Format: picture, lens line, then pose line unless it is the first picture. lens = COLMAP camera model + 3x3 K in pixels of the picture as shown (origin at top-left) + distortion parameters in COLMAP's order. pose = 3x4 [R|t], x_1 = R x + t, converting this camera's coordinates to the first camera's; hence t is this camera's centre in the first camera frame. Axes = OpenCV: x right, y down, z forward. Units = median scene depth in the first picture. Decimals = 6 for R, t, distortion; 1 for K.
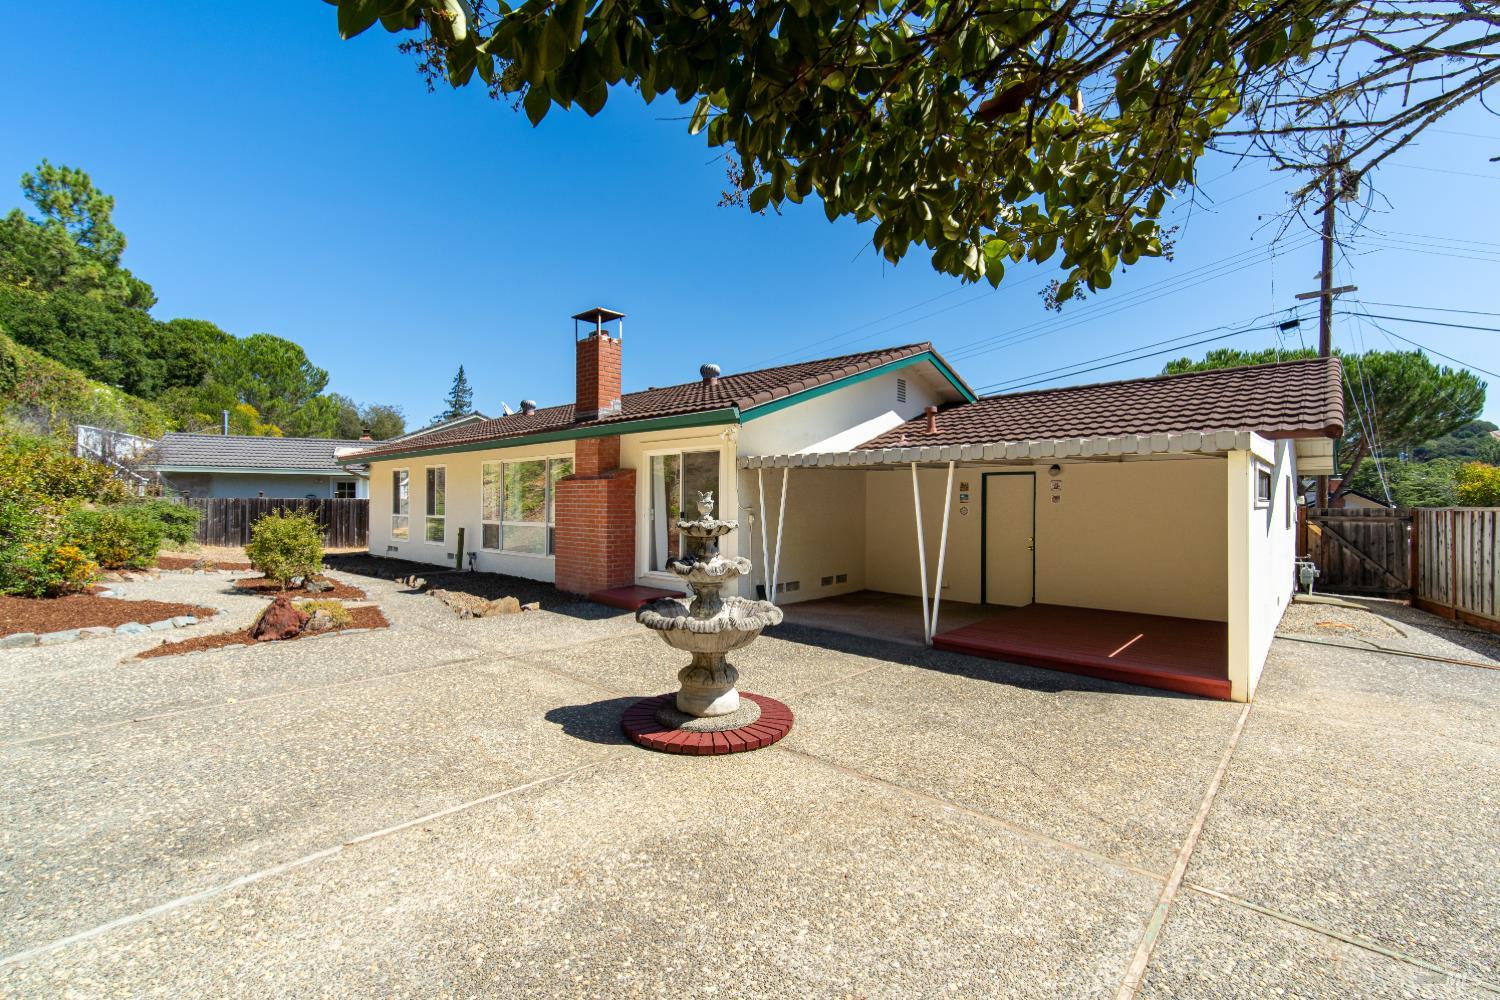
lens RADIAL K [[652.5, 0, 755.3], [0, 652.5, 497.5], [0, 0, 1]] dist [-0.006325, 0.000290]
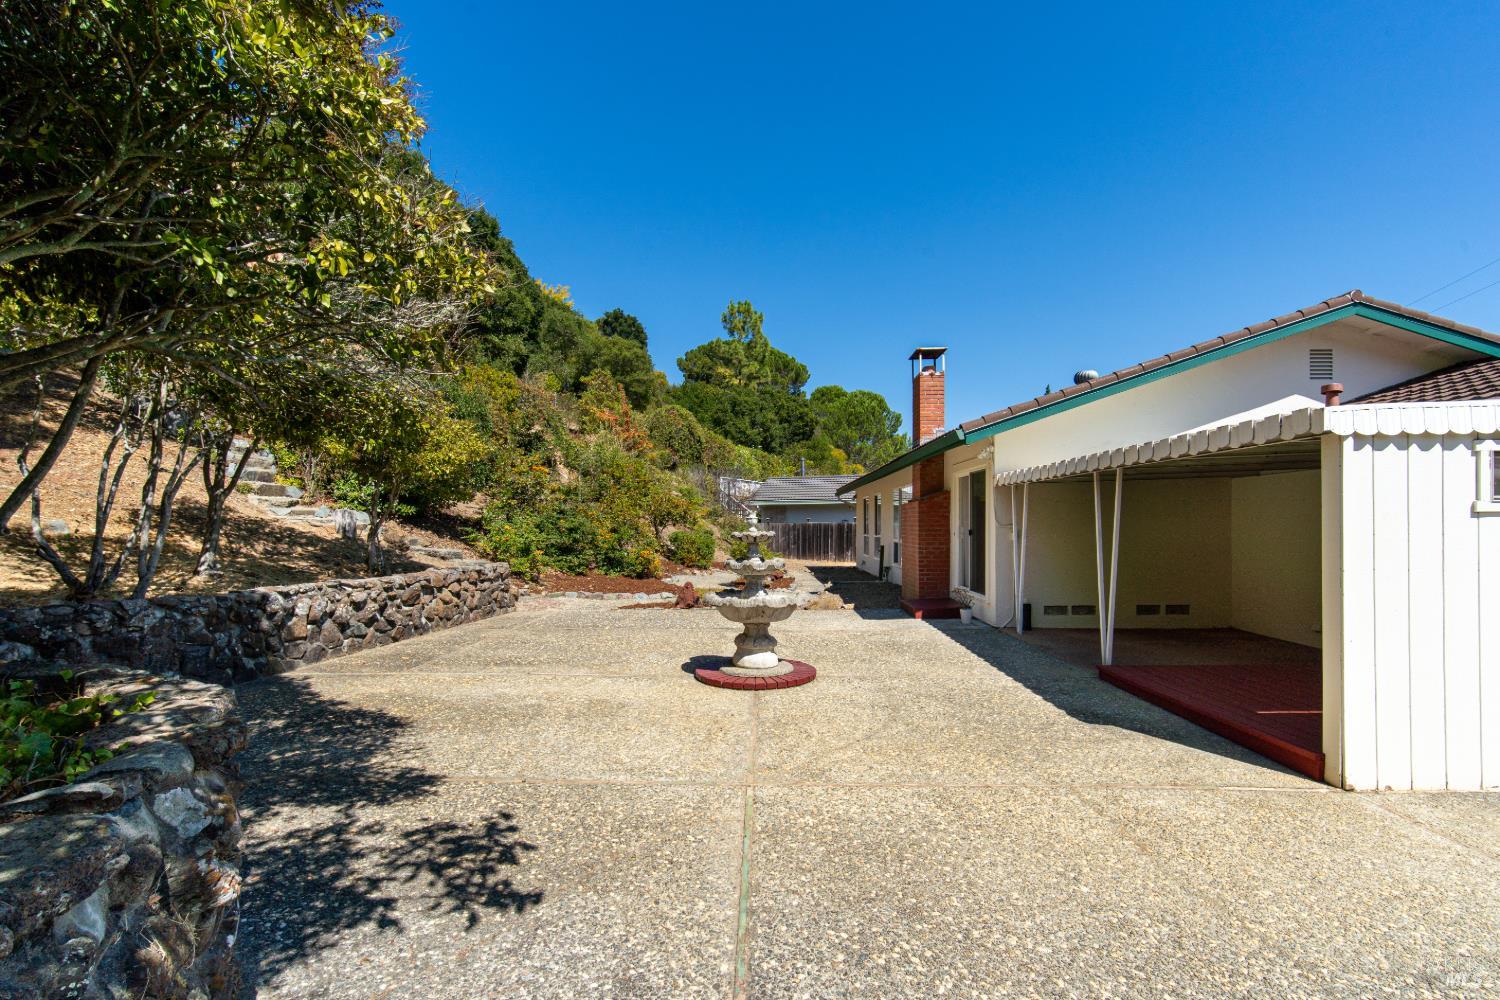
lens RADIAL K [[652.5, 0, 722.0], [0, 652.5, 520.8], [0, 0, 1]] dist [-0.006325, 0.000290]
pose [[0.643546, -0.013429, -0.765290, 0.363111], [0.013014, 0.999894, -0.006603, 0.008455], [0.765297, -0.005710, 0.643652, 0.019958]]
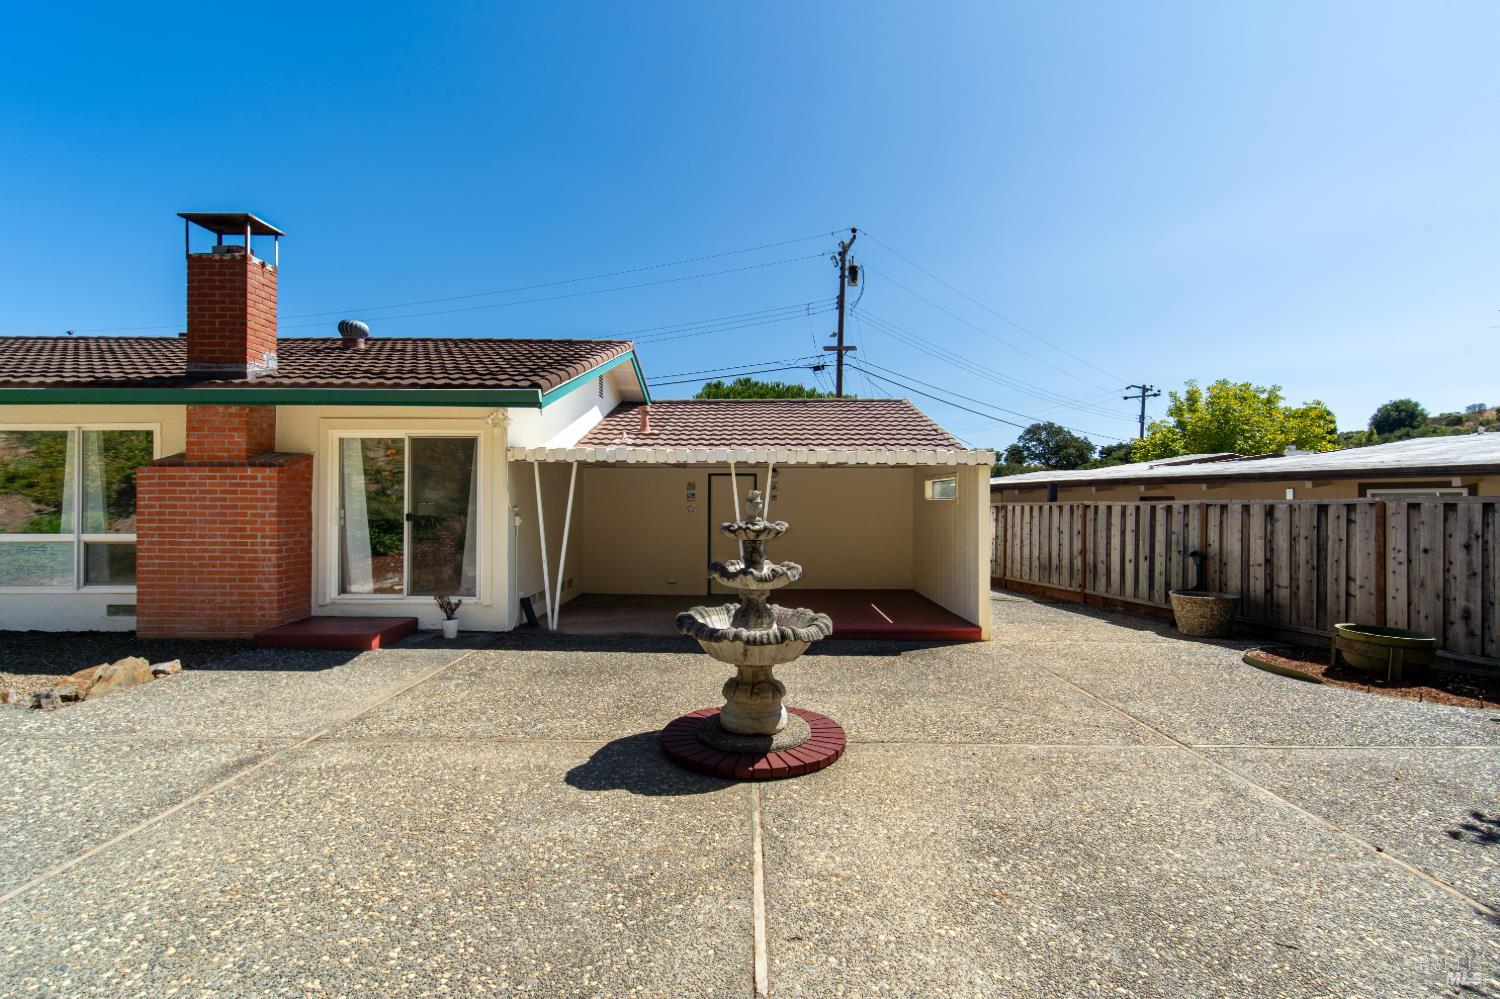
lens RADIAL K [[652.5, 0, 763.1], [0, 652.5, 503.4], [0, 0, 1]] dist [-0.006325, 0.000290]
pose [[0.736327, -0.003156, 0.676619, -0.276932], [-0.006469, 0.999911, 0.011703, -0.001392], [-0.676595, -0.012994, 0.736240, 0.126563]]
